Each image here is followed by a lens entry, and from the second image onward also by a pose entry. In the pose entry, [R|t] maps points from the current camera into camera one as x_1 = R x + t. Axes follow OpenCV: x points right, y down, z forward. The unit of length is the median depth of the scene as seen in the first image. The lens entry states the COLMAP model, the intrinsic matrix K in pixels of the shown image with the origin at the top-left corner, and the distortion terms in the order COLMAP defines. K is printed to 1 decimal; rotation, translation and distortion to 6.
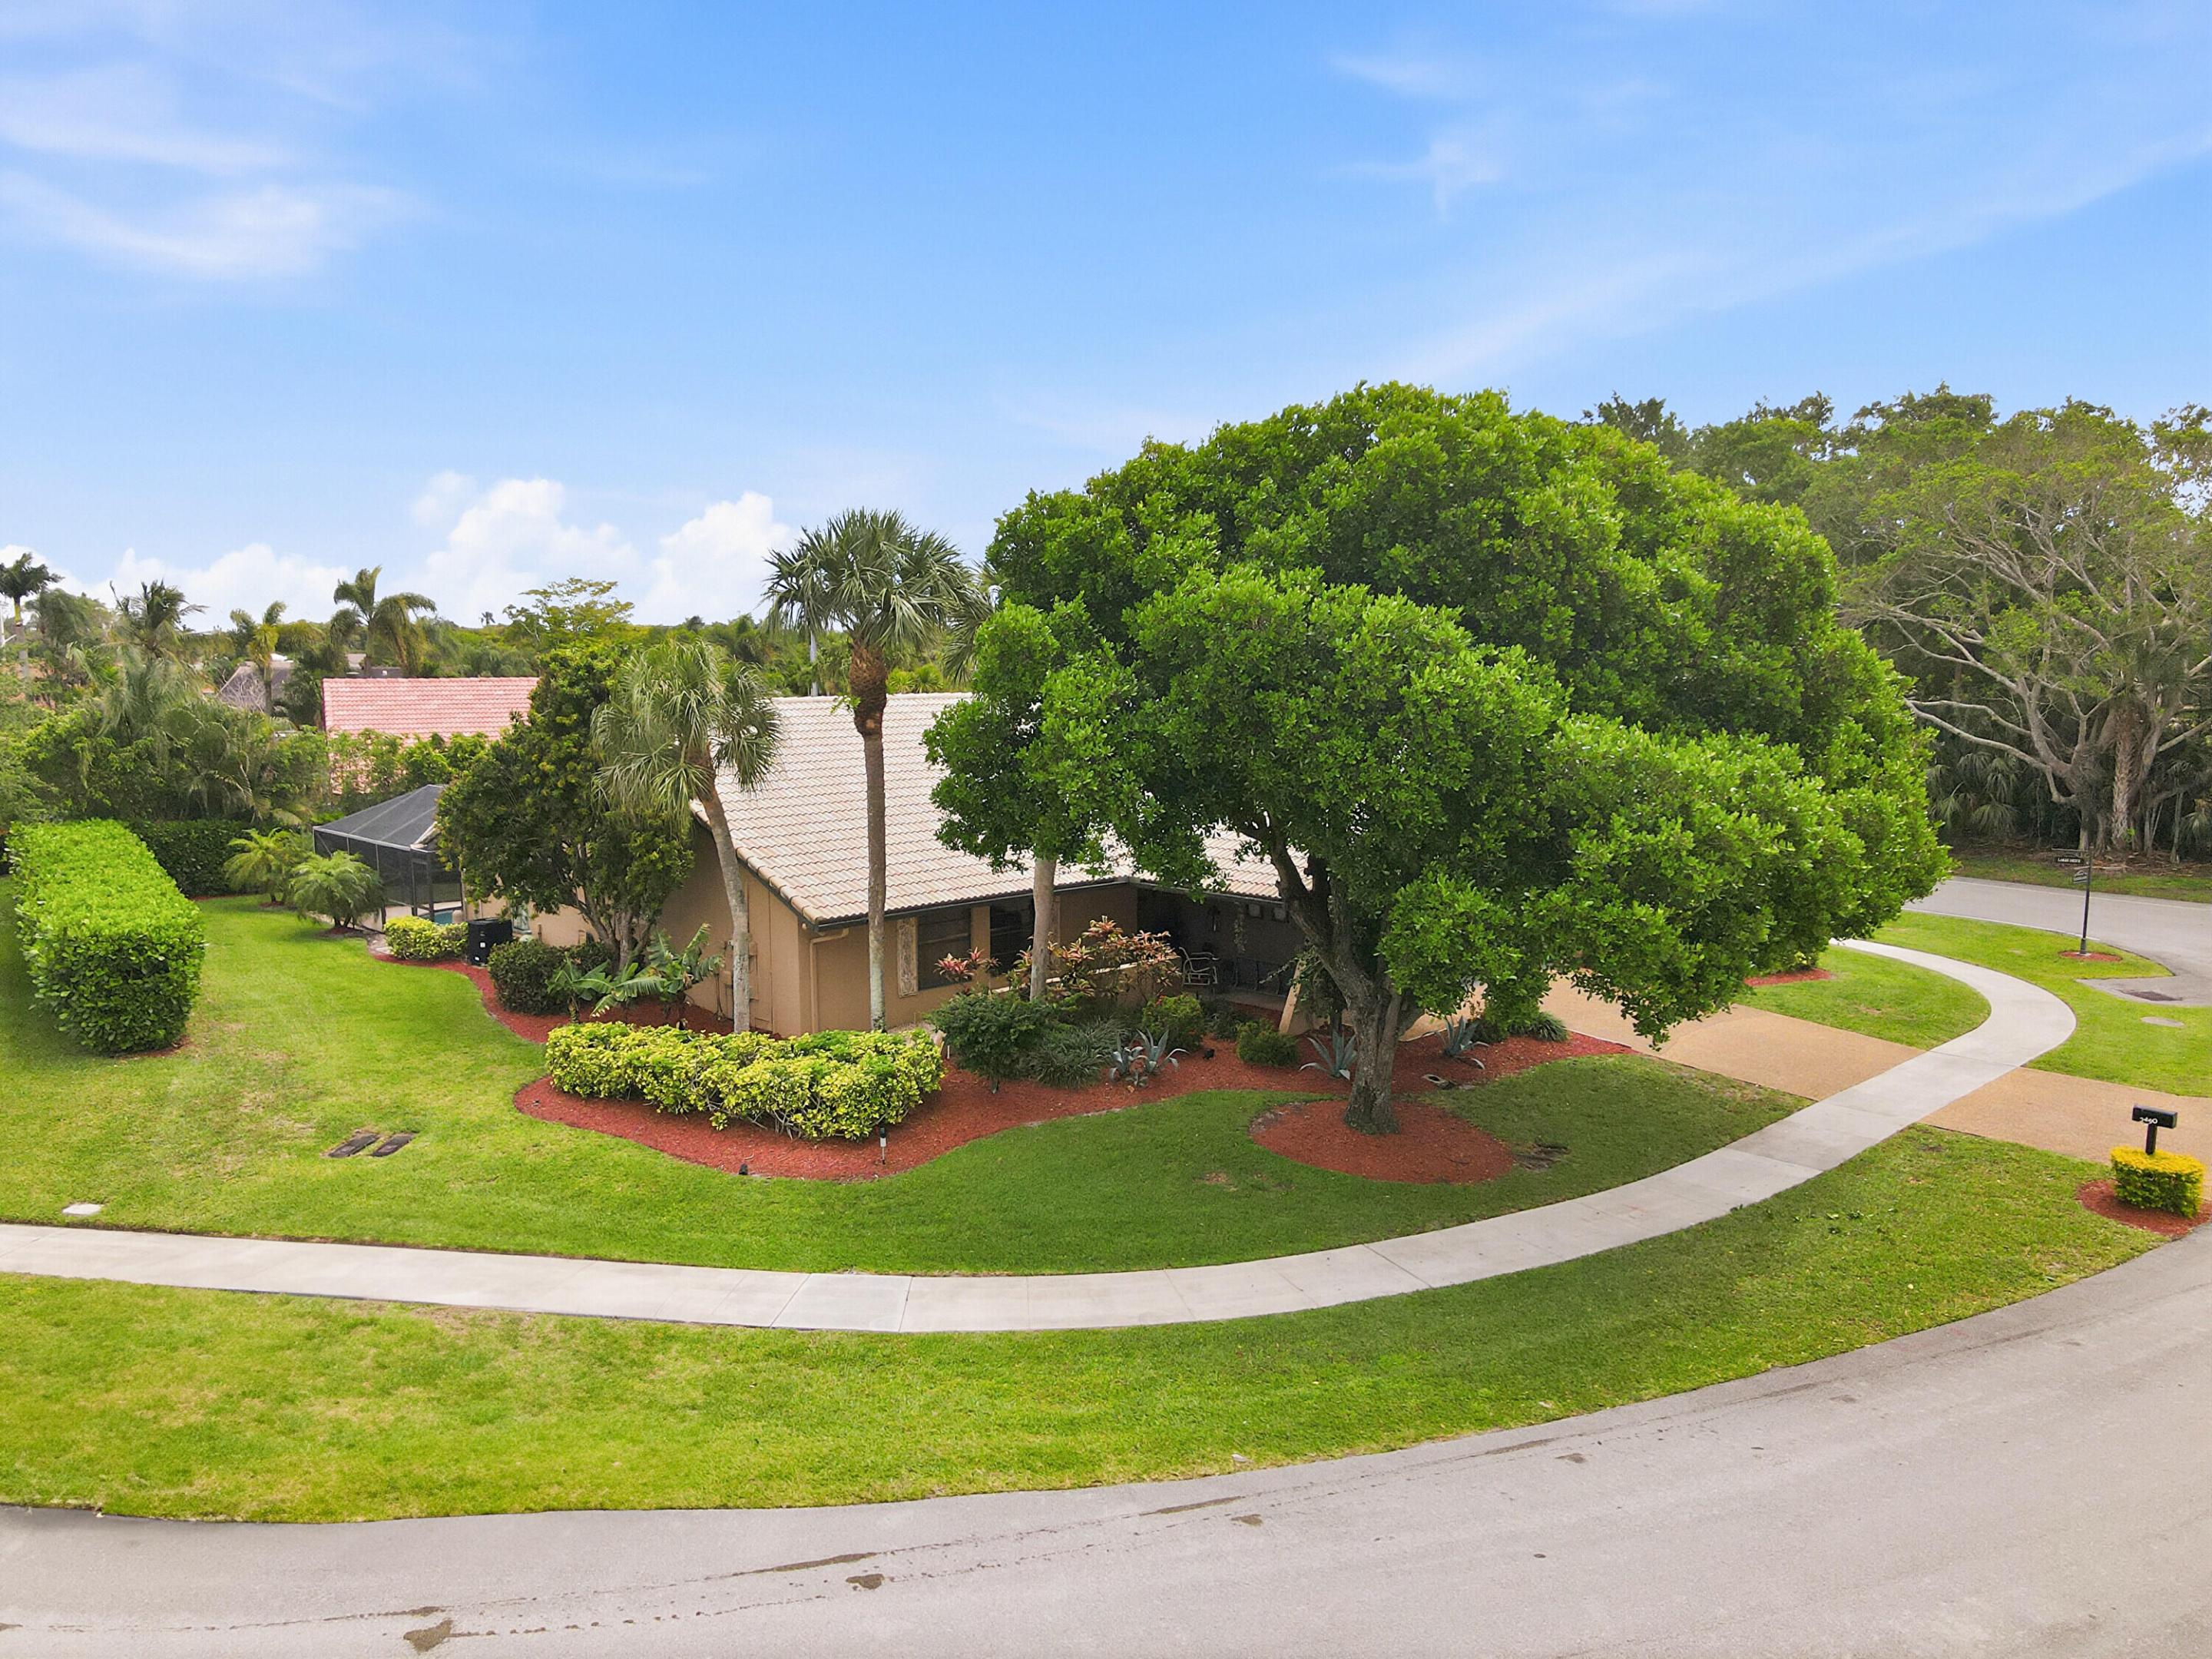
lens RADIAL K [[1565.7, 0, 1116.2], [0, 1565.7, 825.2], [0, 0, 1]] dist [0.017186, 0.007930]
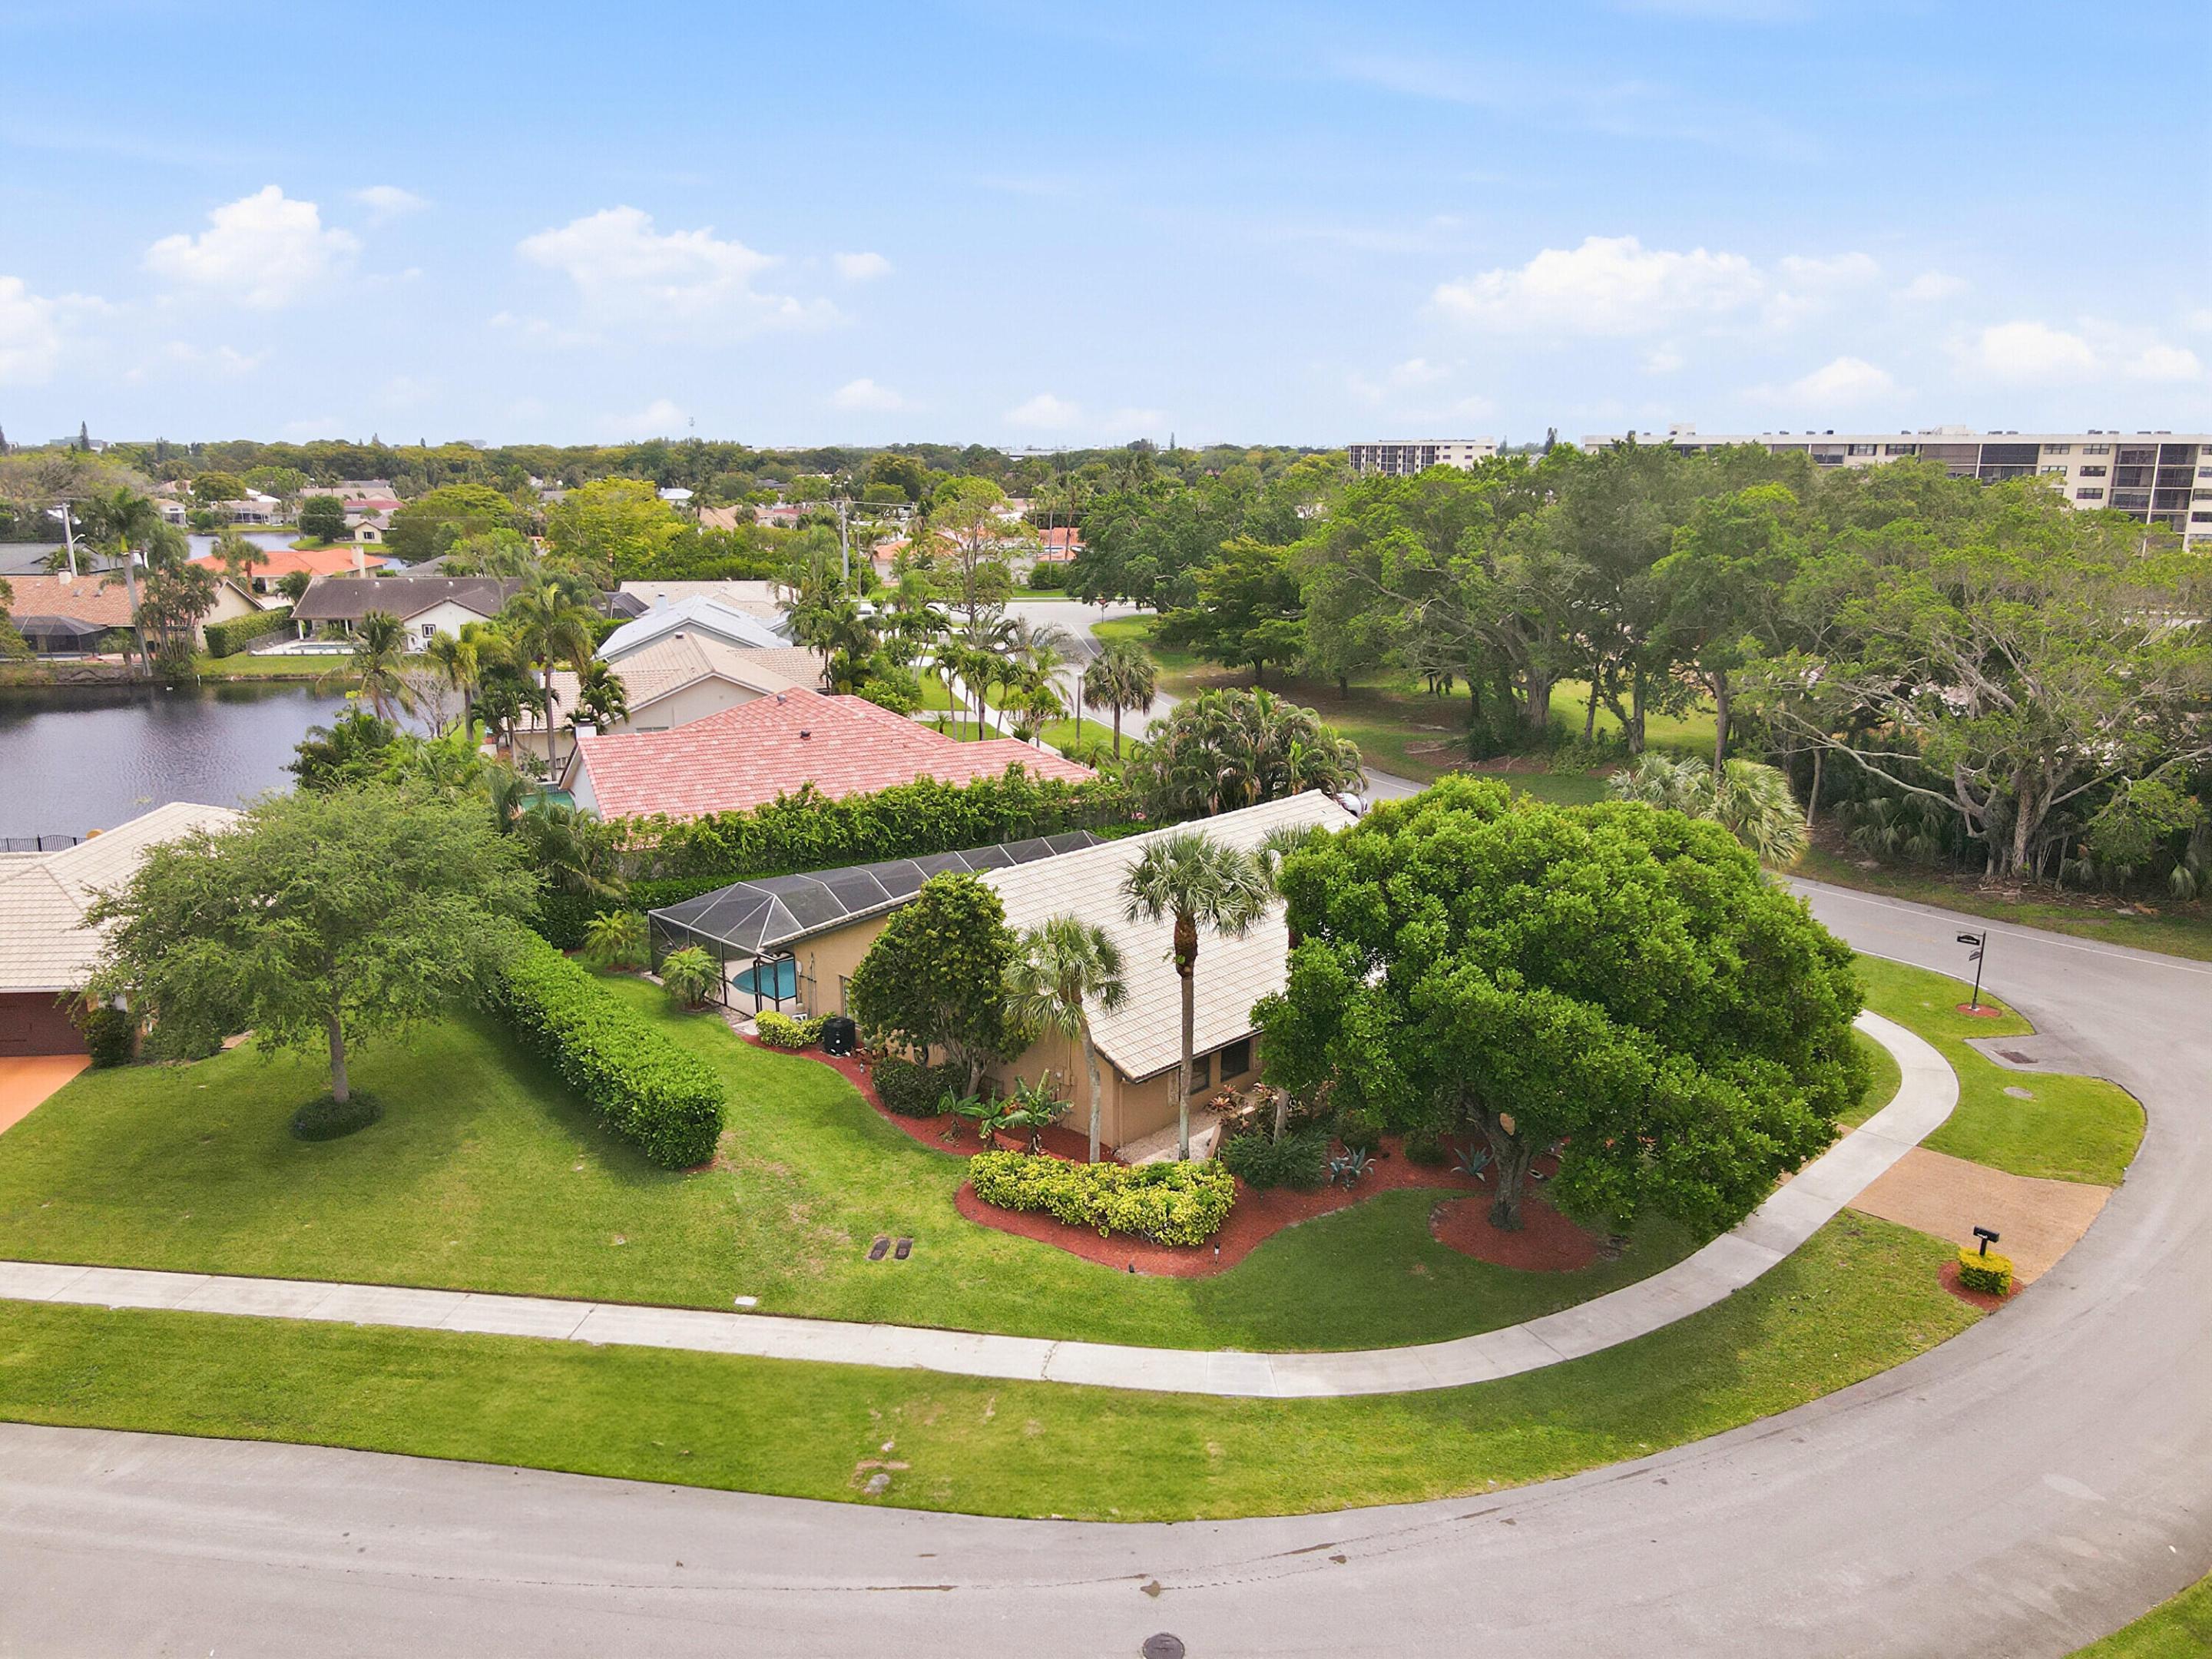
lens RADIAL K [[1565.7, 0, 1111.1], [0, 1565.7, 817.8], [0, 0, 1]] dist [0.017186, 0.007930]
pose [[0.999679, -0.002155, 0.025252, -0.324289], [-0.000875, 0.992851, 0.119355, -0.477264], [-0.025329, -0.119339, 0.992530, -0.609153]]
